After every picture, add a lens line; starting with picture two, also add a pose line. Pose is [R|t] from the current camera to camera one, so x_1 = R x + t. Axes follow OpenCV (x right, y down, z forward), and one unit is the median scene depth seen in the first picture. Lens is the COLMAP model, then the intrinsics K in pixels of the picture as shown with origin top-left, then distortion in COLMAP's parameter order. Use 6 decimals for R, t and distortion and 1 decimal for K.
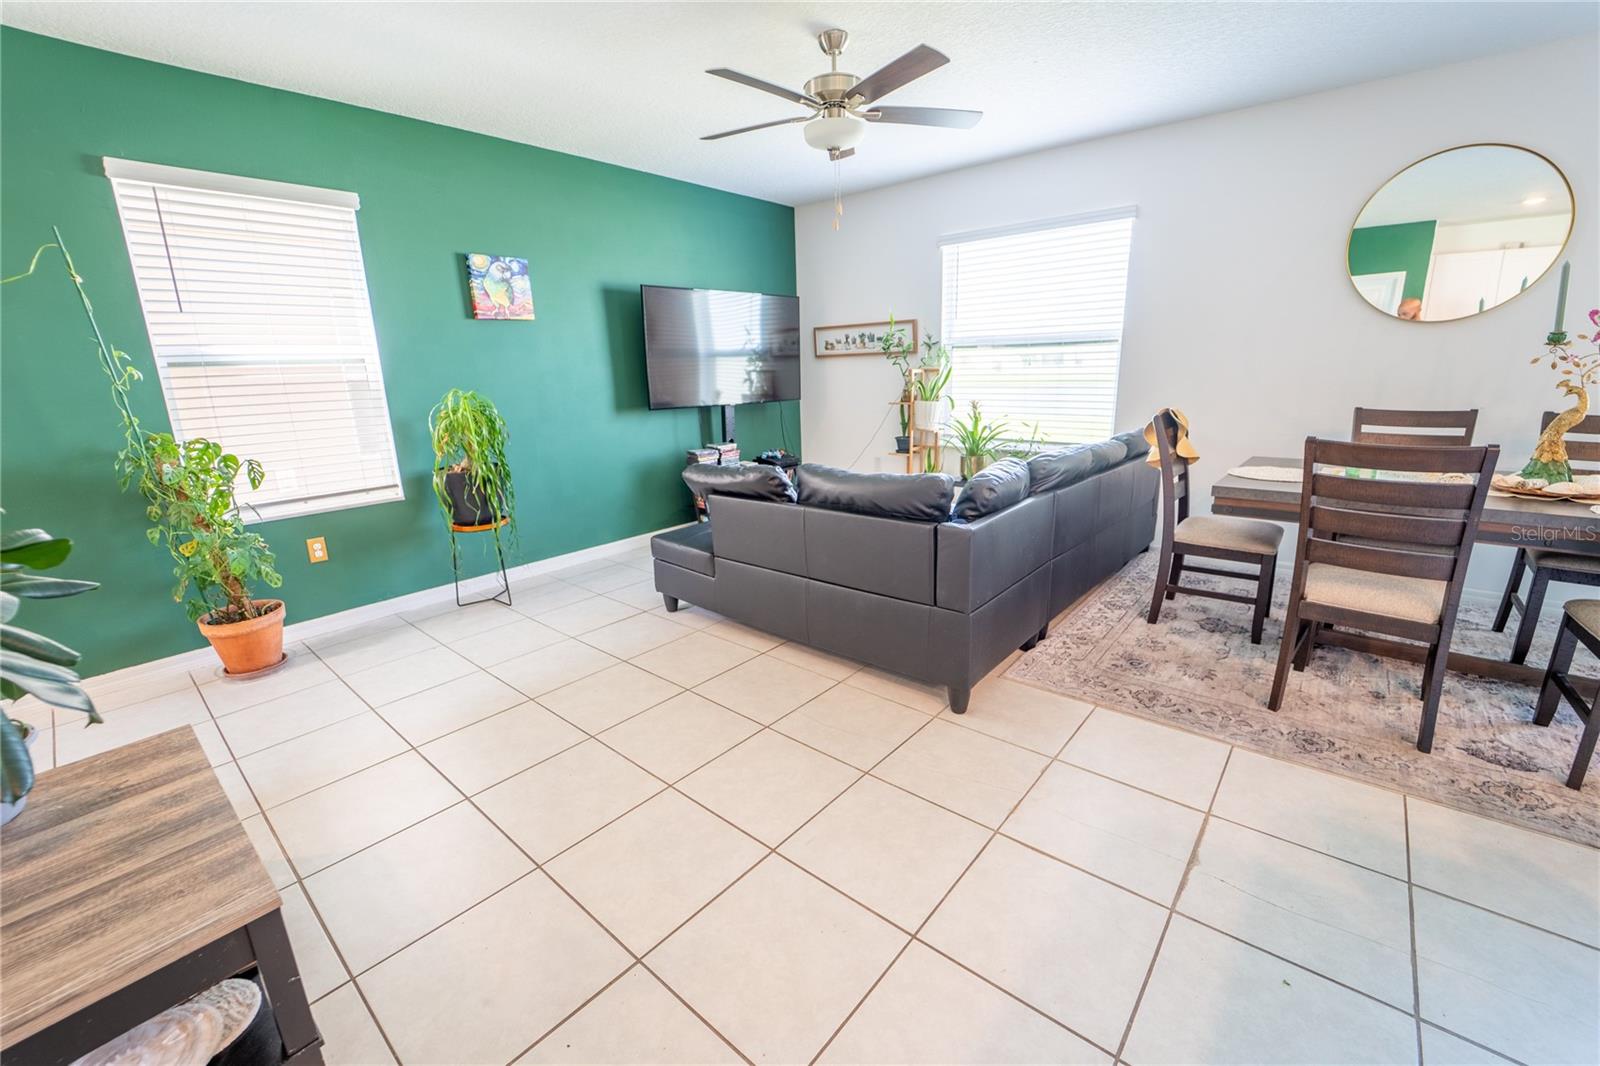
lens RADIAL K [[652.1, 0, 796.1], [0, 652.1, 531.1], [0, 0, 1]] dist [-0.022371, -0.000326]
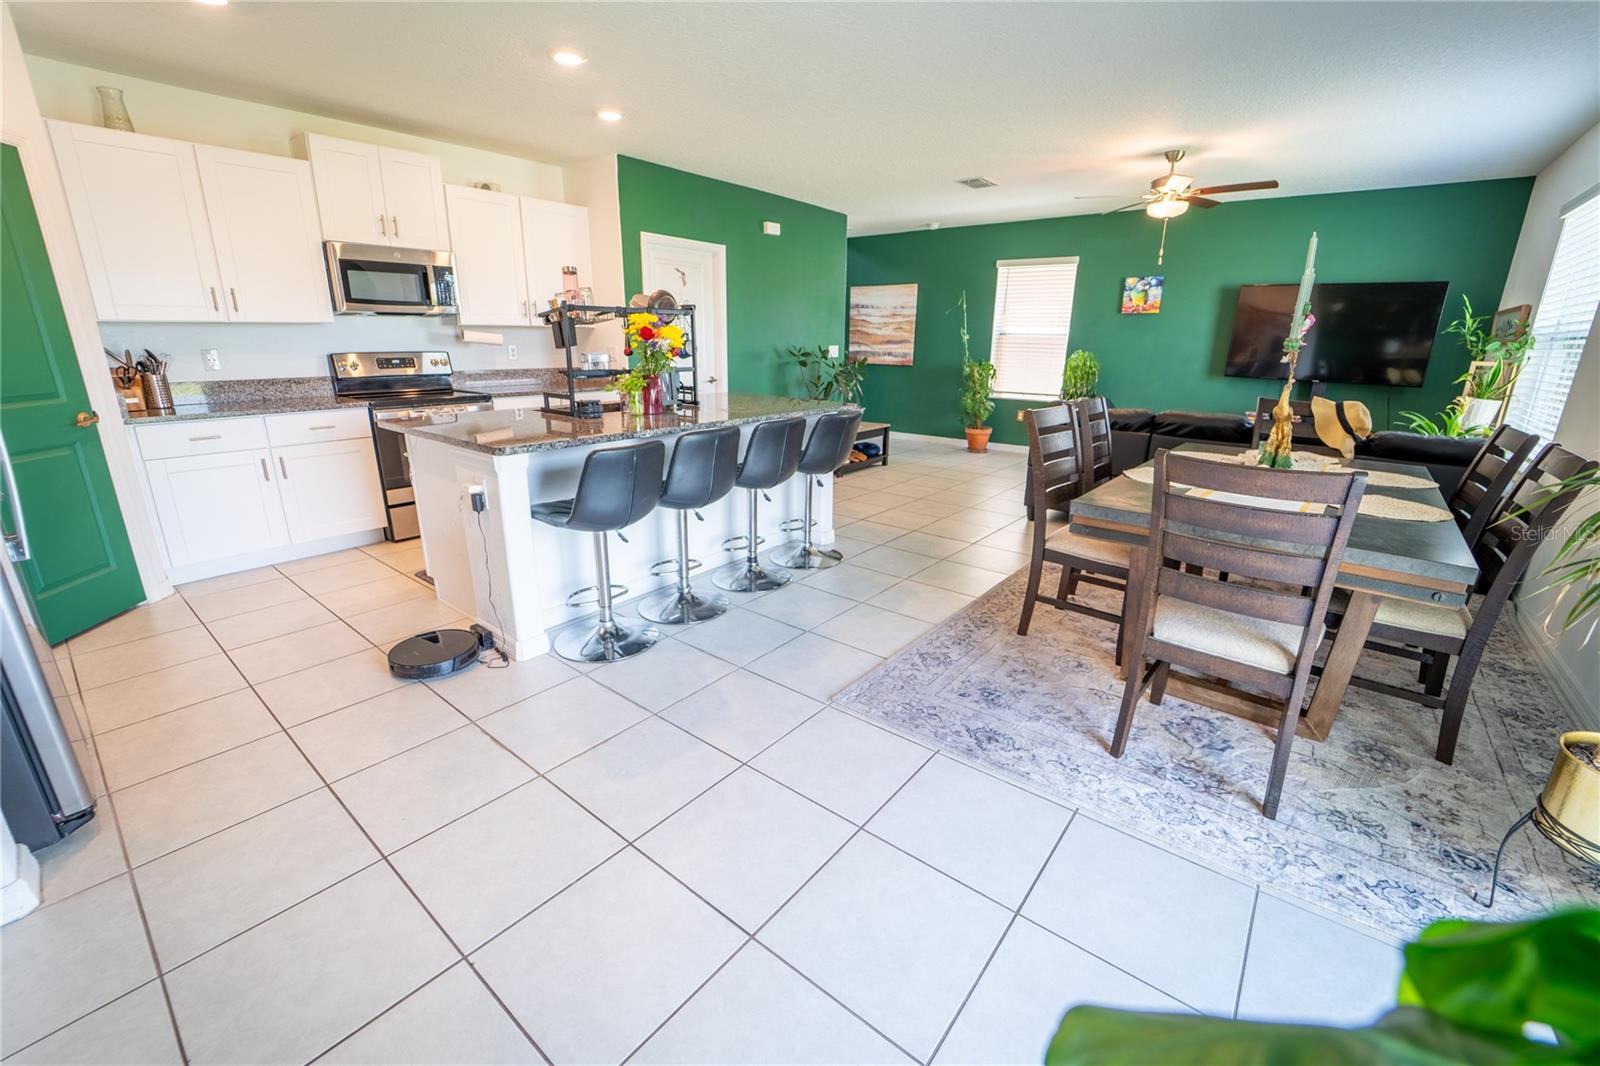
lens RADIAL K [[647.7, 0, 797.4], [0, 647.7, 531.1], [0, 0, 1]] dist [-0.024246, 0.001230]
pose [[0.025792, 0.312477, -0.949575, 1.433961], [-0.258273, 0.919724, 0.295639, -0.062812], [0.965728, 0.237624, 0.104426, 0.071823]]
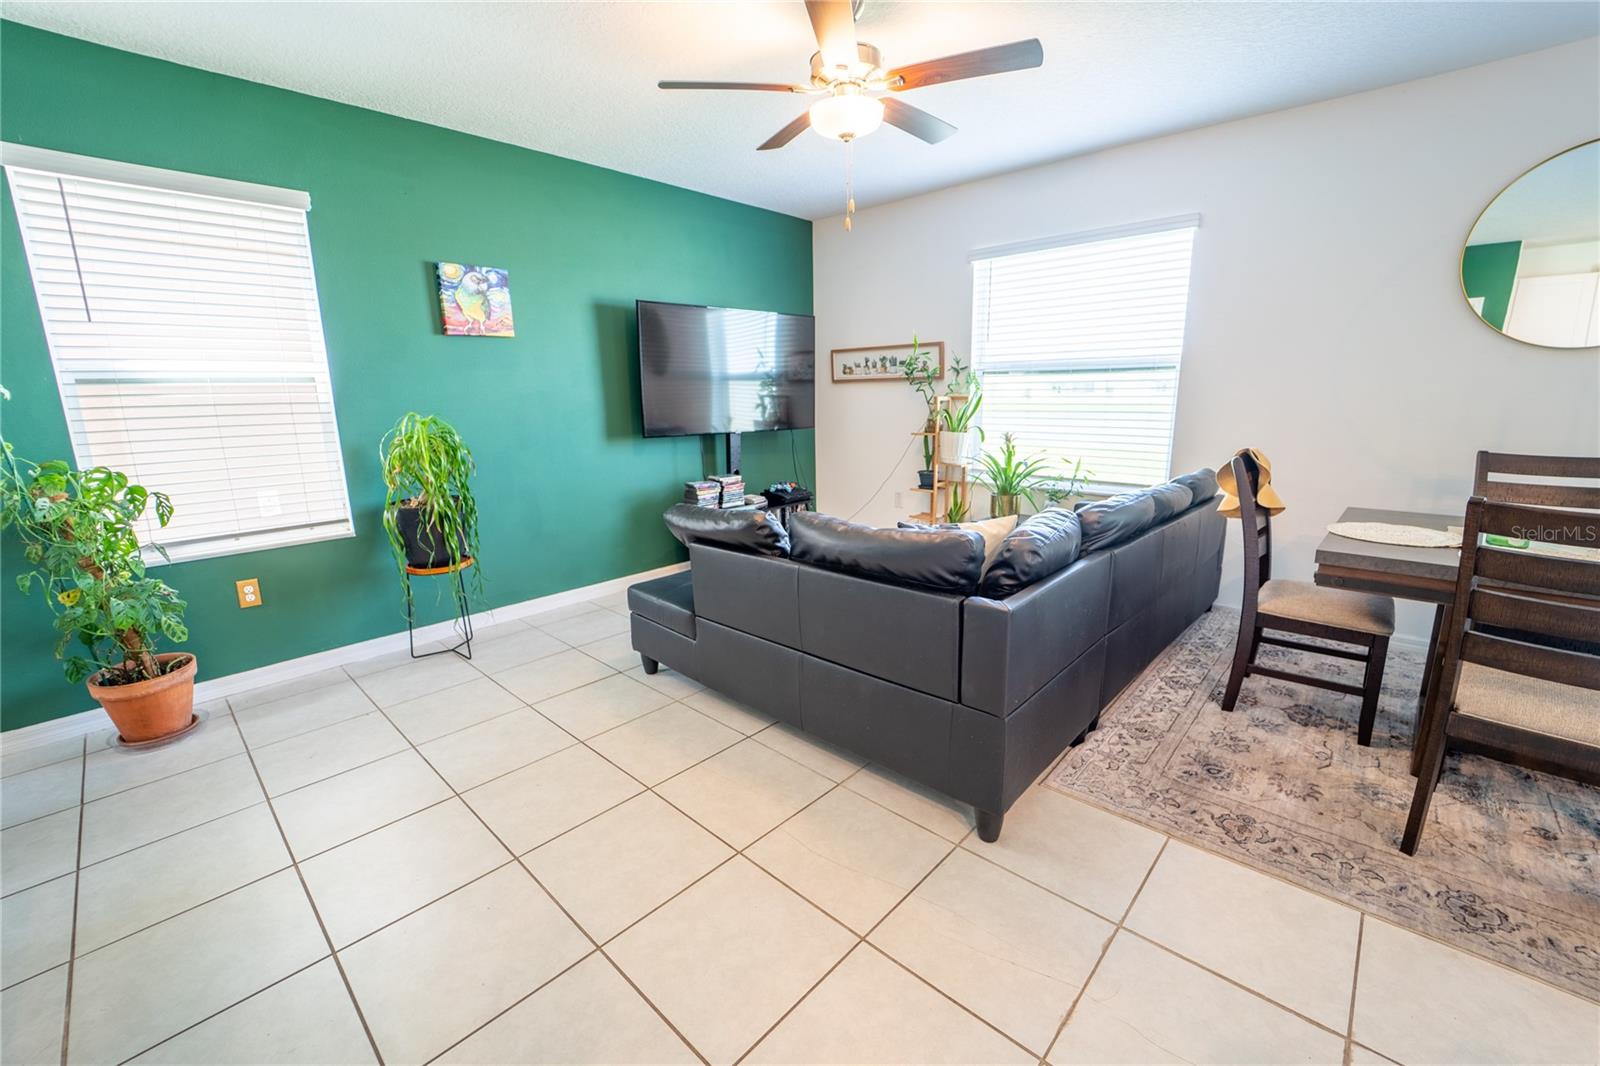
lens RADIAL K [[647.7, 0, 797.4], [0, 647.7, 531.1], [0, 0, 1]] dist [-0.024246, 0.001230]
pose [[0.999068, 0.020760, -0.037848, 0.030193], [-0.022042, 0.999186, -0.033783, -0.038759], [0.037115, 0.034586, 0.998712, 0.146111]]
